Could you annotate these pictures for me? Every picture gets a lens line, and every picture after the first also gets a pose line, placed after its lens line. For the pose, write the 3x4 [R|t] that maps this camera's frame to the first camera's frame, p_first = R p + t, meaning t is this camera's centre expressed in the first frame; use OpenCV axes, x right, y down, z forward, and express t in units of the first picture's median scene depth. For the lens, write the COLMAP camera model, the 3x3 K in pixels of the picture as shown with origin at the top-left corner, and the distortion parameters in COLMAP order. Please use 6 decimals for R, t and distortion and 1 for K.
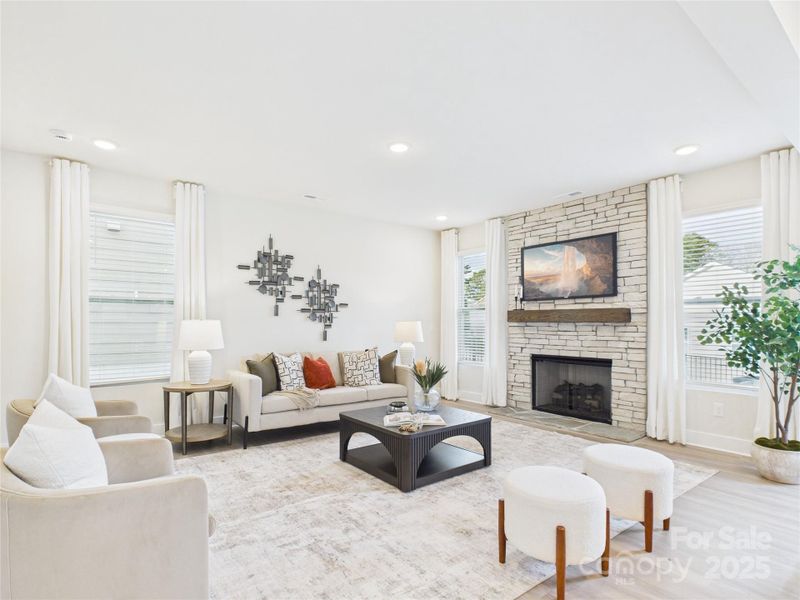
lens RADIAL K [[418.8, 0, 399.1], [0, 418.8, 323.3], [0, 0, 1]] dist [-0.002218, -0.000480]
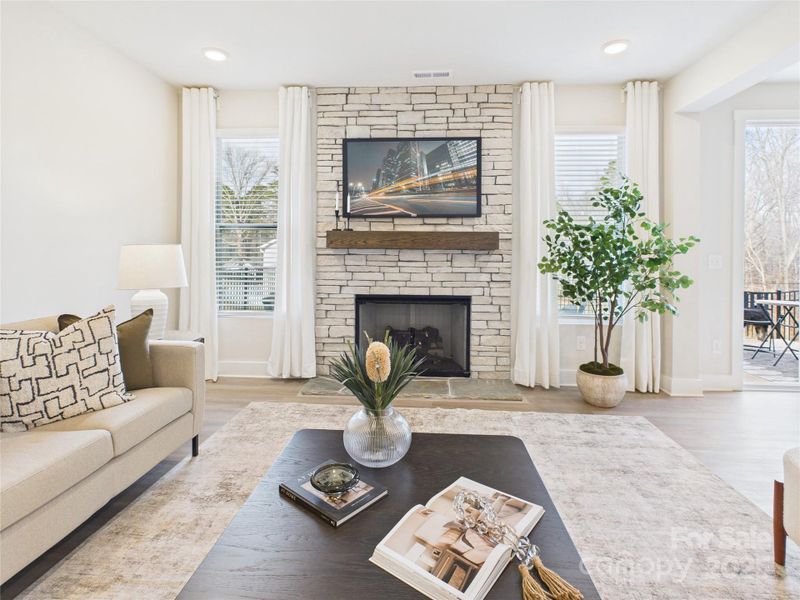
lens RADIAL K [[427.3, 0, 402.0], [0, 427.3, 250.9], [0, 0, 1]] dist [-0.001178, -0.000675]
pose [[0.669169, -0.001746, 0.743108, -0.174676], [-0.005608, 0.999957, 0.007400, -0.005121], [-0.743089, -0.009119, 0.669130, 0.514679]]
